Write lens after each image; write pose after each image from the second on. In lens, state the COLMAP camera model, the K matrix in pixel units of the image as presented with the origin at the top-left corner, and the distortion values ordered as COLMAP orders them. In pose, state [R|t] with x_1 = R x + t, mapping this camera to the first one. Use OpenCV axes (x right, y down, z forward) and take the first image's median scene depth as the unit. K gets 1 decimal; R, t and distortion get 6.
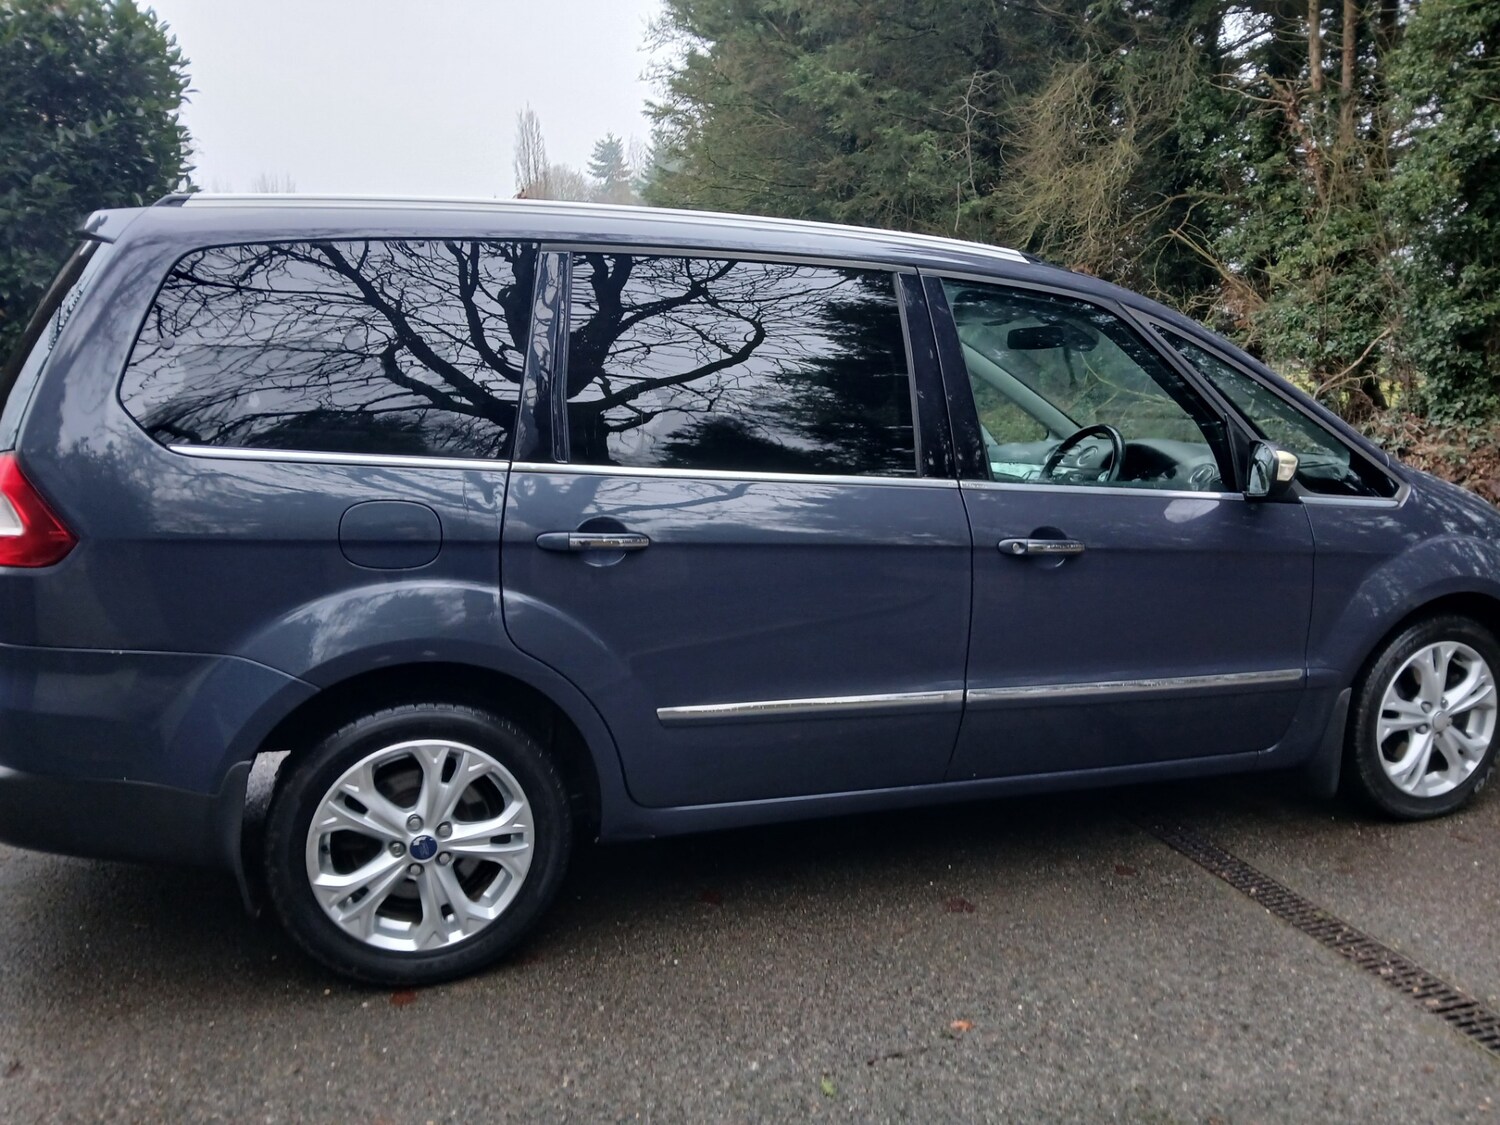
lens RADIAL K [[1170.9, 0, 769.3], [0, 1170.9, 561.7], [0, 0, 1]] dist [0.014891, -0.049734]
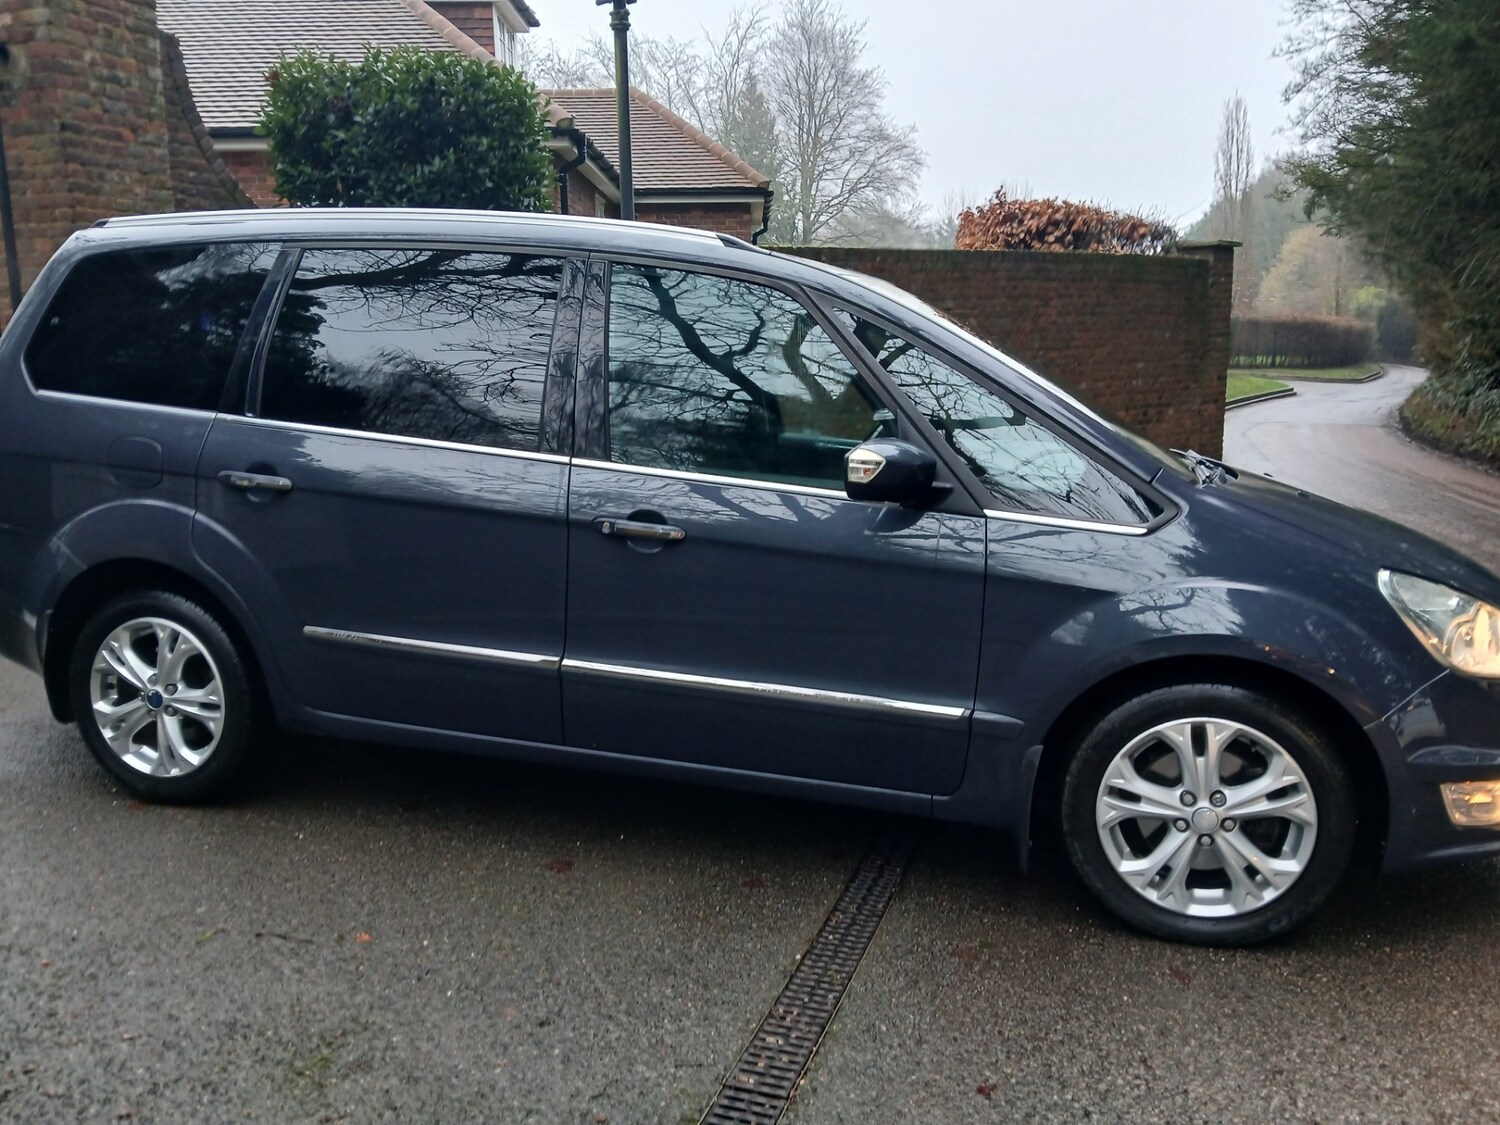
lens RADIAL K [[1170.9, 0, 771.4], [0, 1170.9, 563.7], [0, 0, 1]] dist [0.014891, -0.049734]
pose [[0.829121, 0.113845, -0.547355, 0.868030], [-0.112322, 0.993005, 0.036394, -0.032193], [0.547670, 0.031305, 0.836109, 0.226076]]
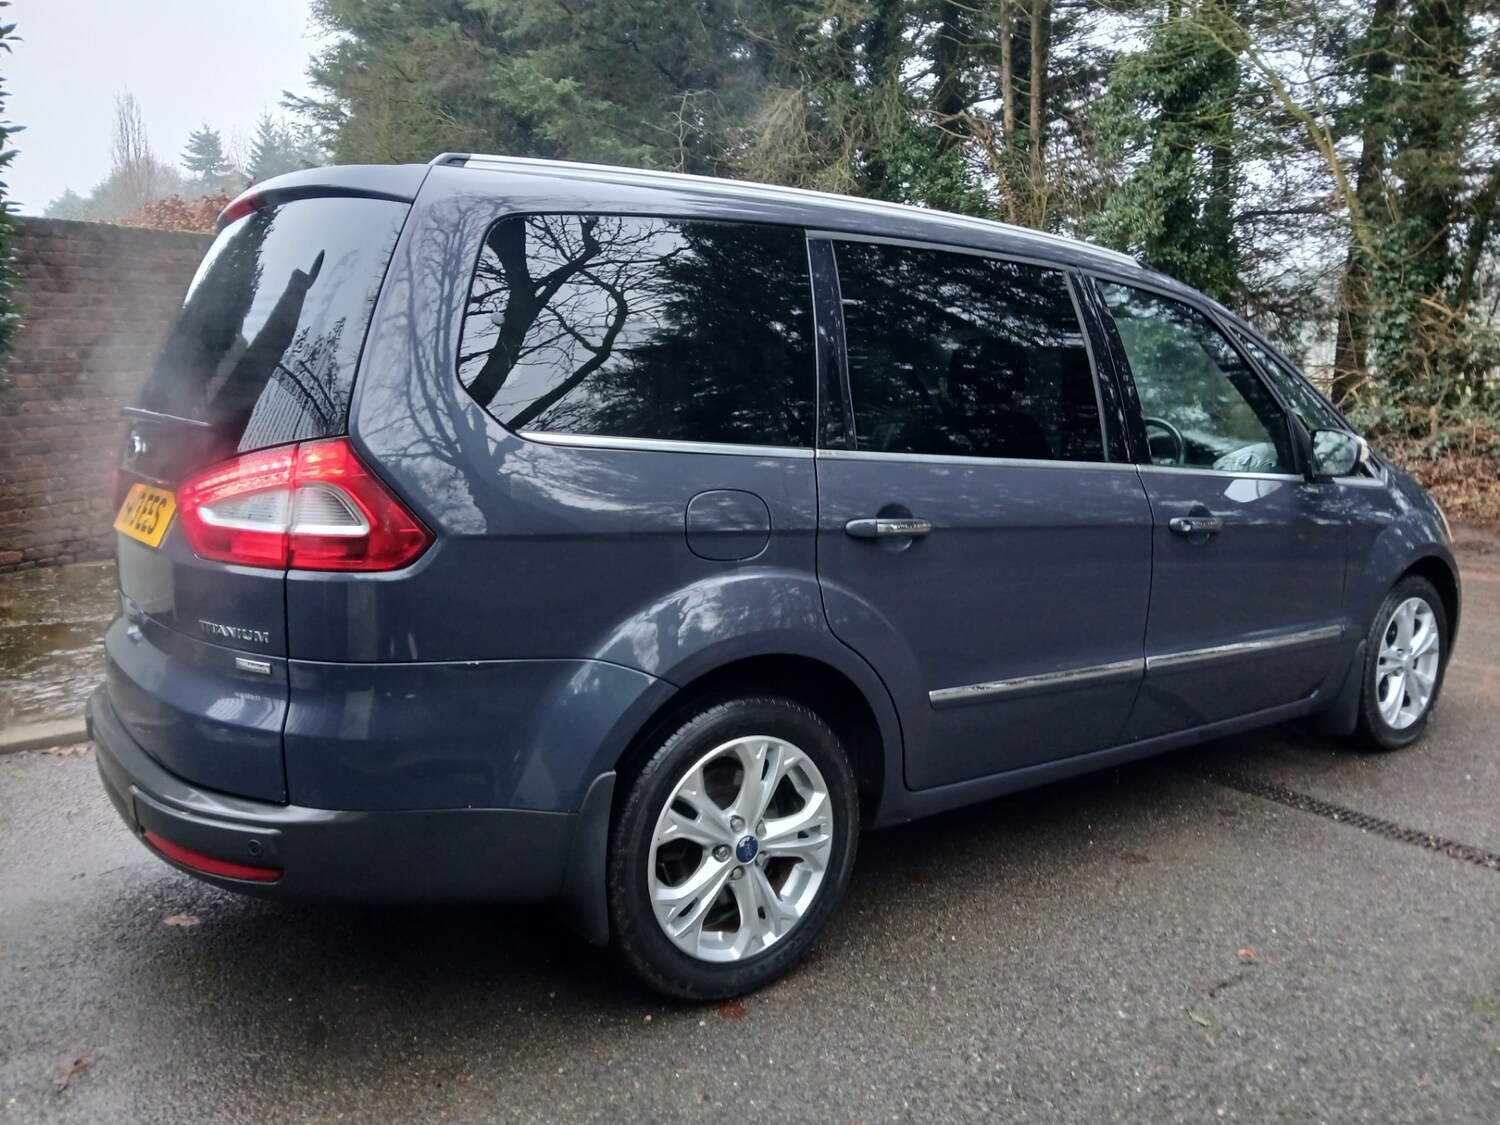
lens RADIAL K [[1170.9, 0, 765.3], [0, 1170.9, 562.7], [0, 0, 1]] dist [0.014891, -0.049734]
pose [[0.951838, -0.038523, 0.304172, -0.486811], [0.041920, 0.999110, -0.004643, 0.012064], [-0.303723, 0.017170, 0.952606, 0.066062]]
